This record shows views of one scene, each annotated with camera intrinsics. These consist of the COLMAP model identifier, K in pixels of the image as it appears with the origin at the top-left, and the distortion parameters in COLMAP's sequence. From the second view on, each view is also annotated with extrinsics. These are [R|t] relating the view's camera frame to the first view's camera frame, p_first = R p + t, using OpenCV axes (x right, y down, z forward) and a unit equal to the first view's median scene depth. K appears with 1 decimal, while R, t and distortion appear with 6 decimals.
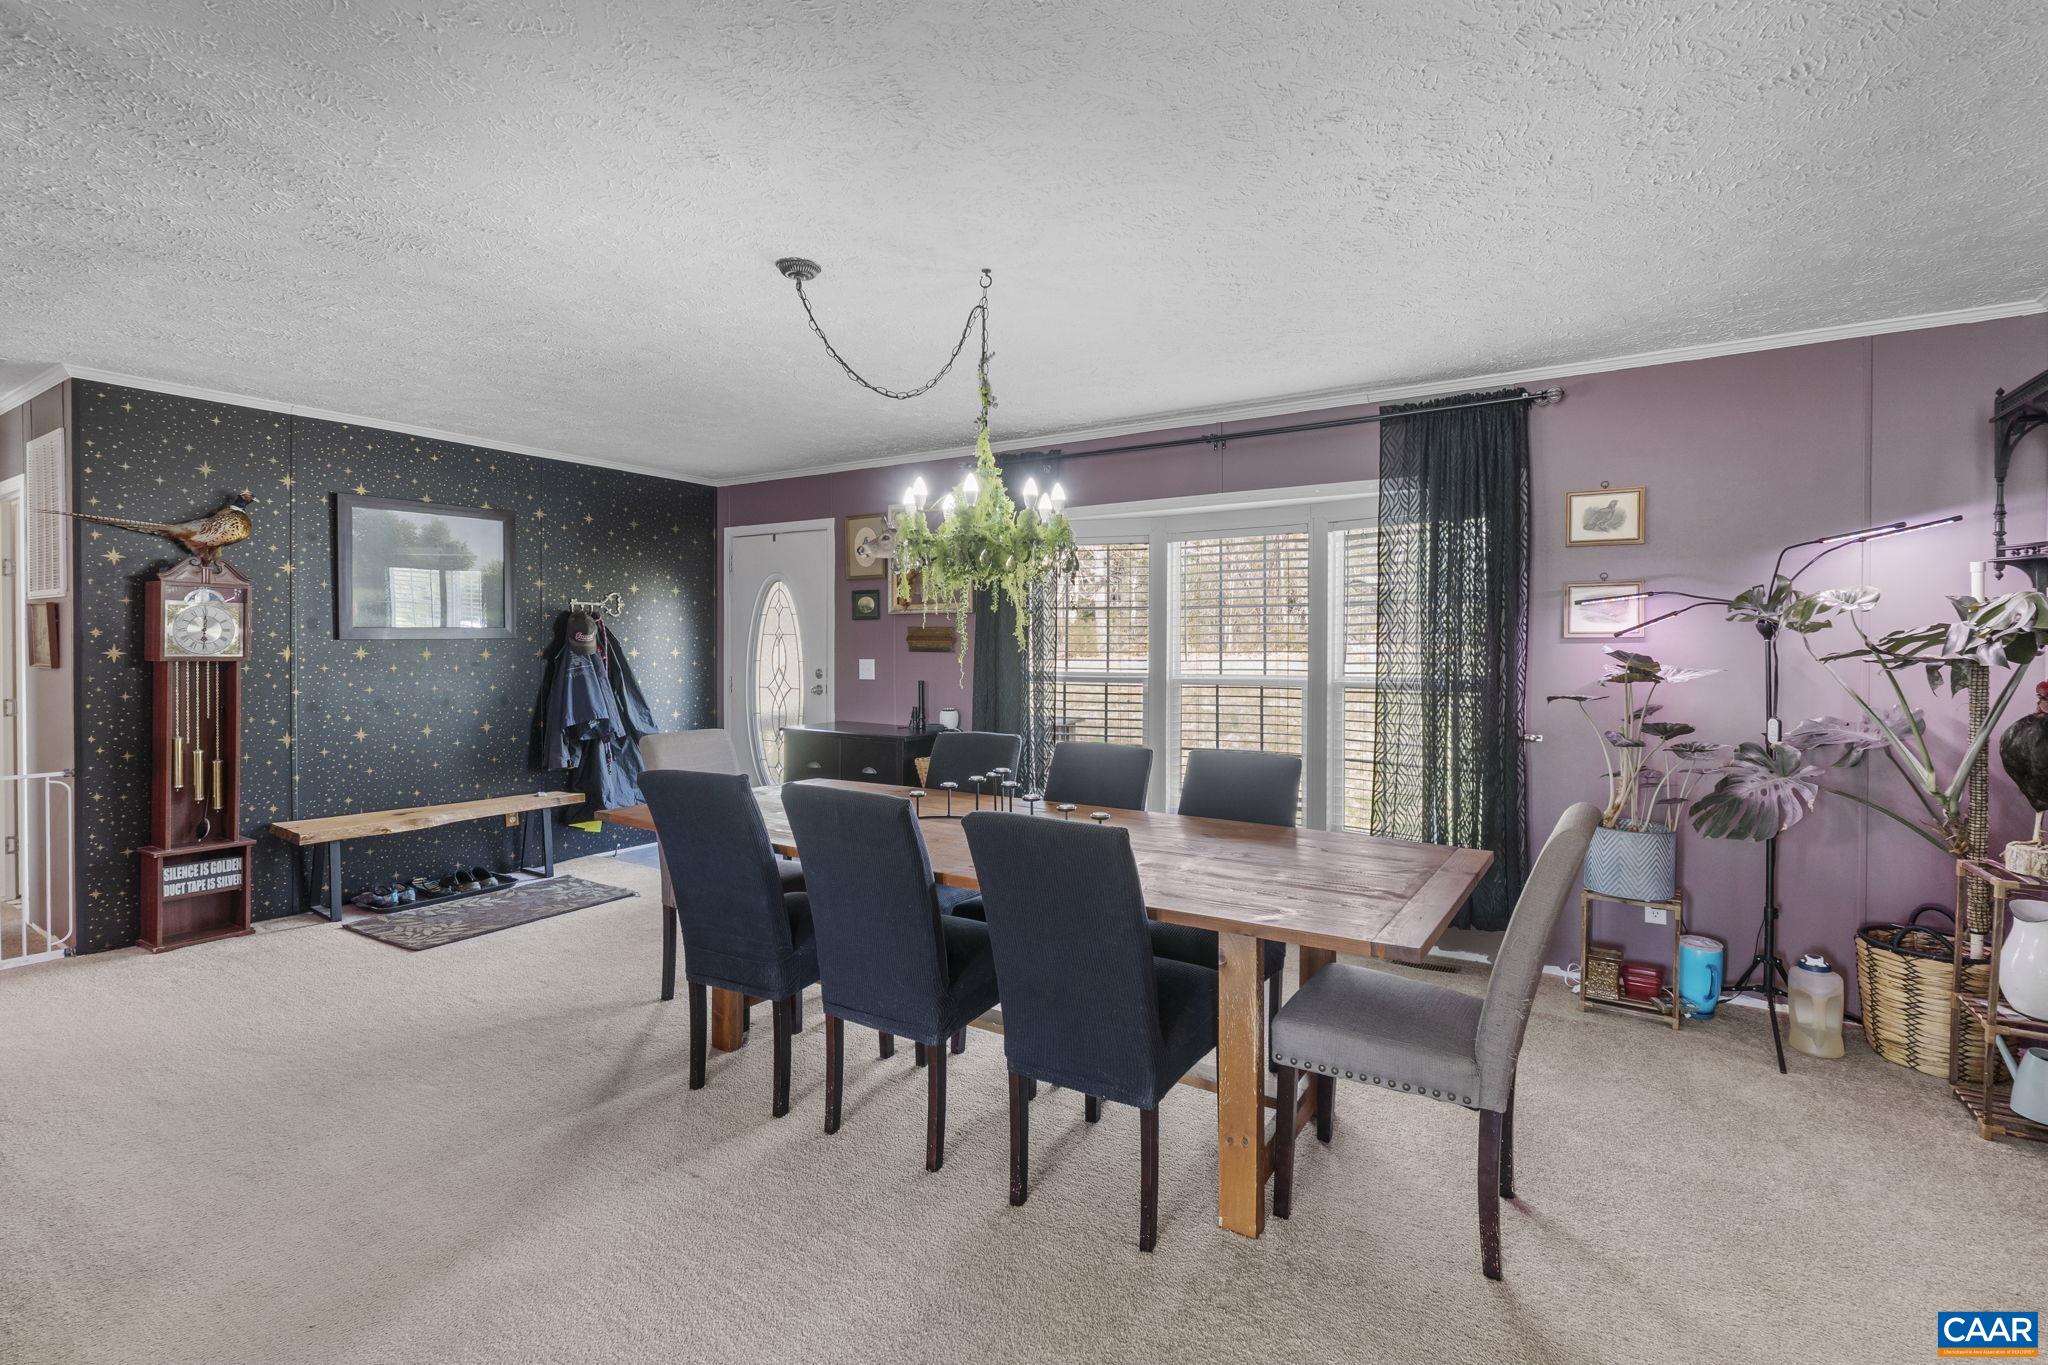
lens RADIAL K [[915.8, 0, 1025.4], [0, 915.8, 660.3], [0, 0, 1]] dist [-0.002820, -0.000280]
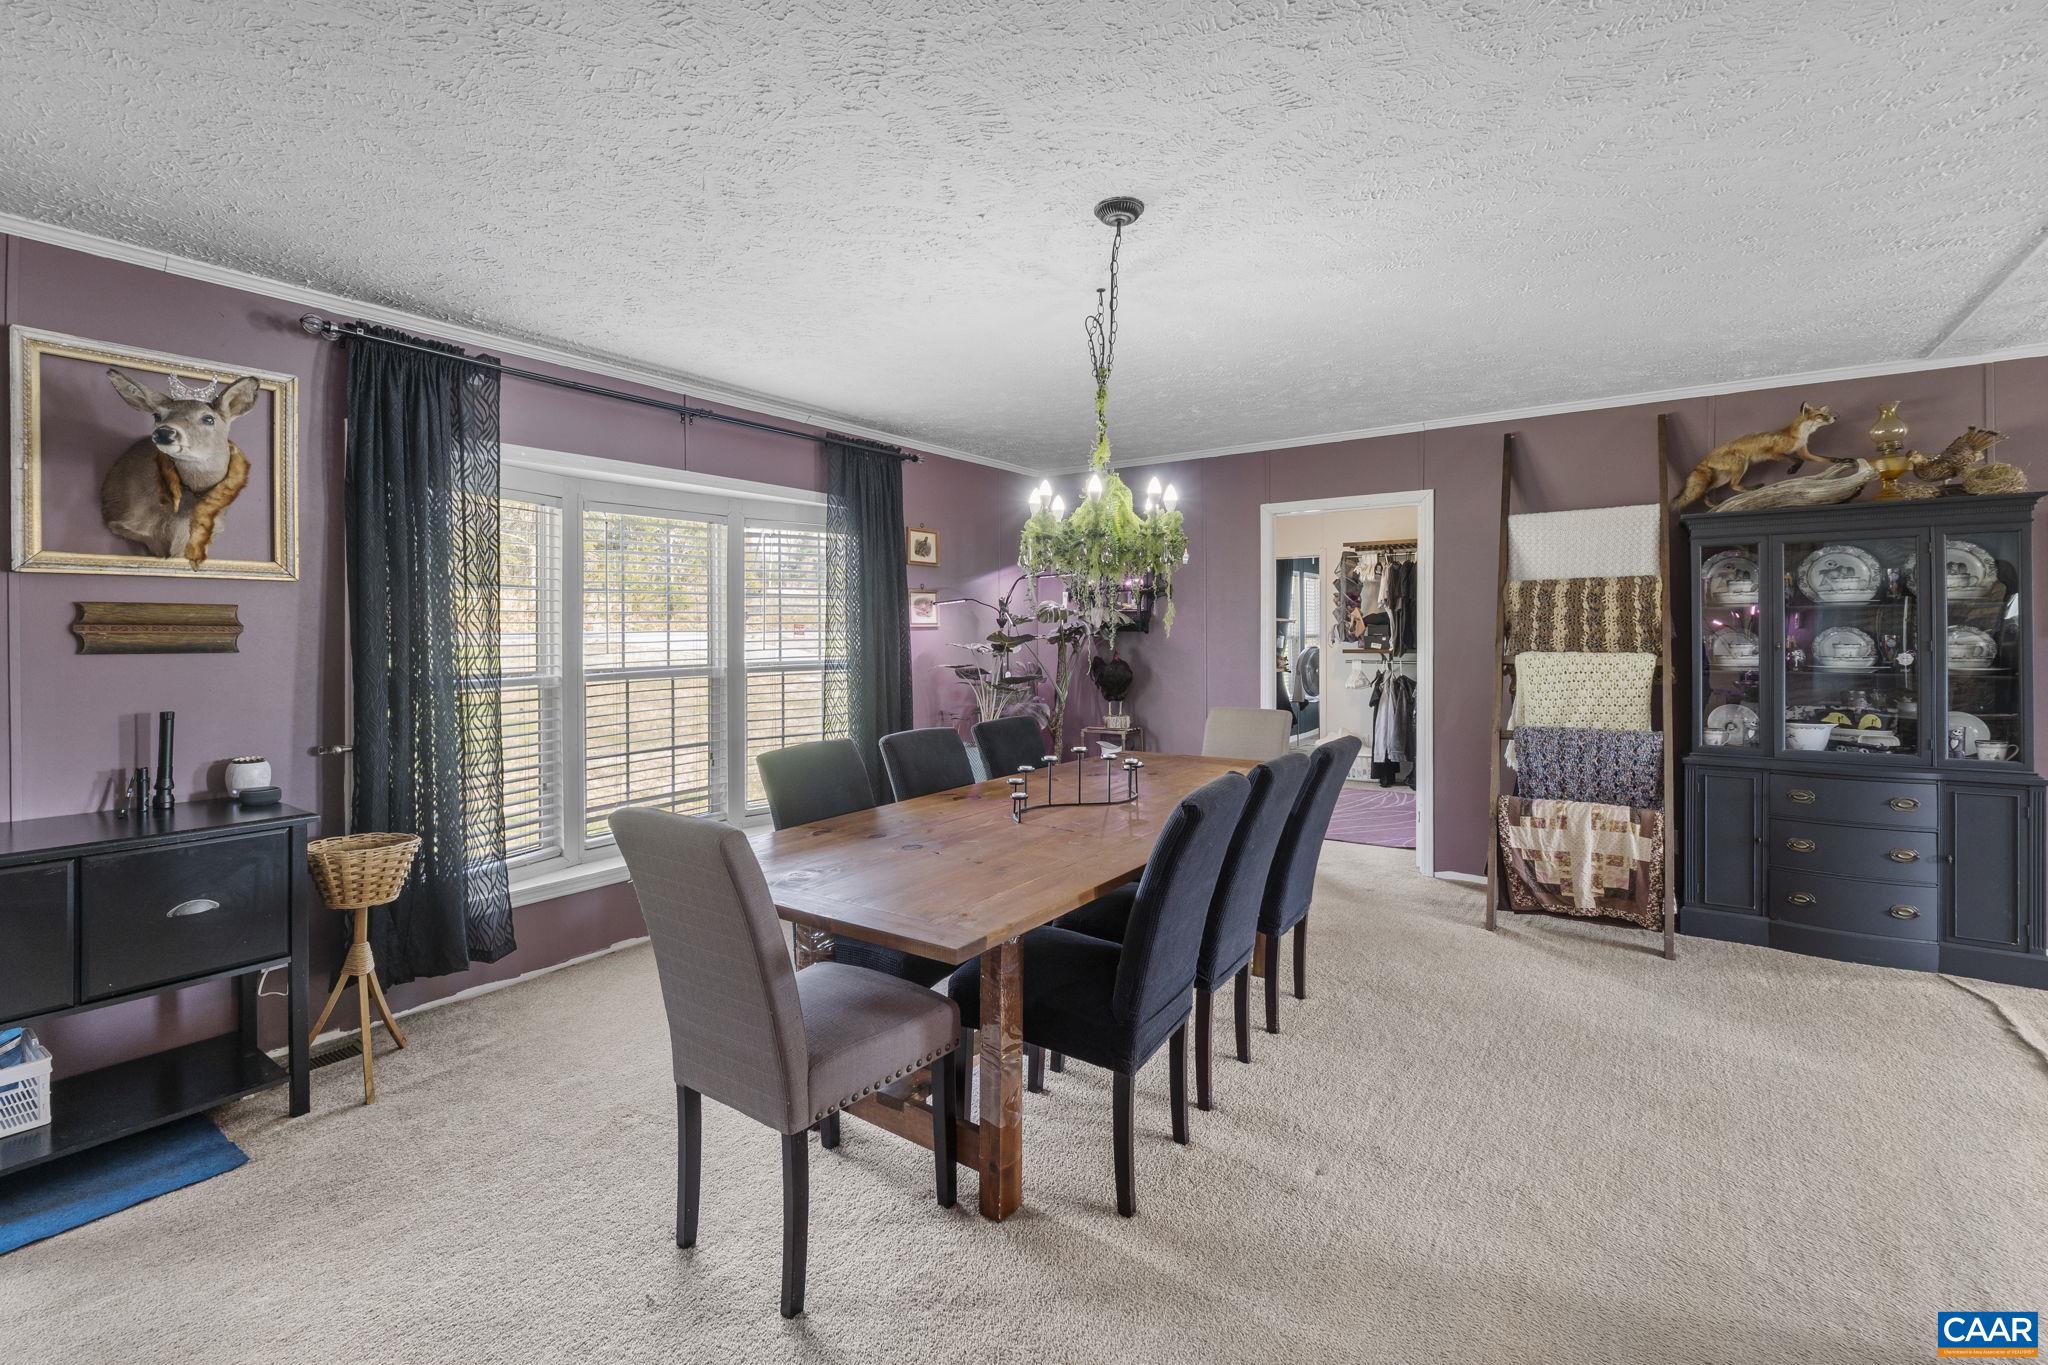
lens RADIAL K [[915.8, 0, 1025.4], [0, 915.8, 660.3], [0, 0, 1]] dist [-0.002820, -0.000280]
pose [[0.067617, -0.046553, 0.996625, -0.797653], [0.004203, 0.998915, 0.046374, -0.035521], [-0.997703, 0.001053, 0.067739, 0.670070]]
